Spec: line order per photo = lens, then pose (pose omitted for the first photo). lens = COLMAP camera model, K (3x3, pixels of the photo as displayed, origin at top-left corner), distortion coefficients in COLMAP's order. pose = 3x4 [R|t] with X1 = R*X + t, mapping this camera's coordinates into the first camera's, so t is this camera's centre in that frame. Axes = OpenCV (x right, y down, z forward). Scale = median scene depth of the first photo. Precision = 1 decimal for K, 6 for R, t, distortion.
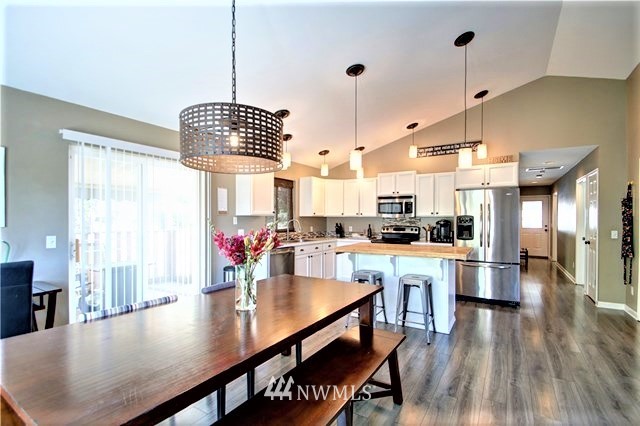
lens RADIAL K [[303.1, 0, 319.6], [0, 303.1, 219.0], [0, 0, 1]] dist [-0.005620, -0.005050]
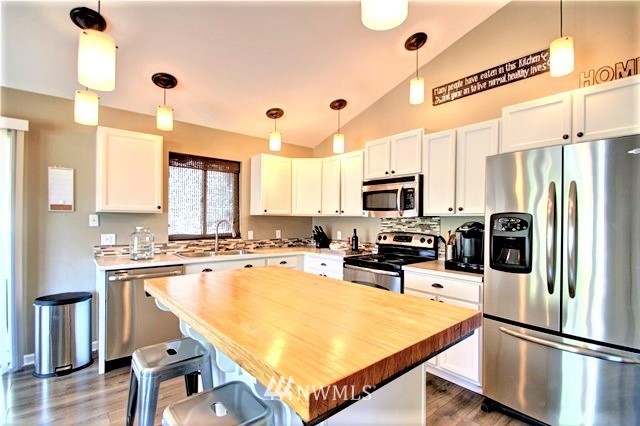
lens RADIAL K [[303.1, 0, 316.4], [0, 303.1, 220.6], [0, 0, 1]] dist [-0.005620, -0.005050]
pose [[0.949594, 0.010352, -0.313310, 0.302111], [-0.010328, 0.999945, 0.001737, 0.001077], [0.313311, 0.001587, 0.949649, 0.440299]]
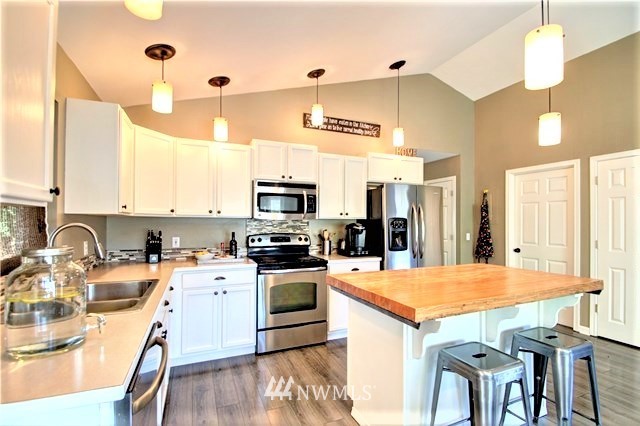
lens RADIAL K [[303.1, 0, 320.8], [0, 303.1, 219.4], [0, 0, 1]] dist [-0.005620, -0.005050]
pose [[0.569416, 0.013803, 0.821933, -0.194987], [-0.001242, 0.999872, -0.015931, 0.003947], [-0.822048, 0.008051, 0.569361, 0.621660]]
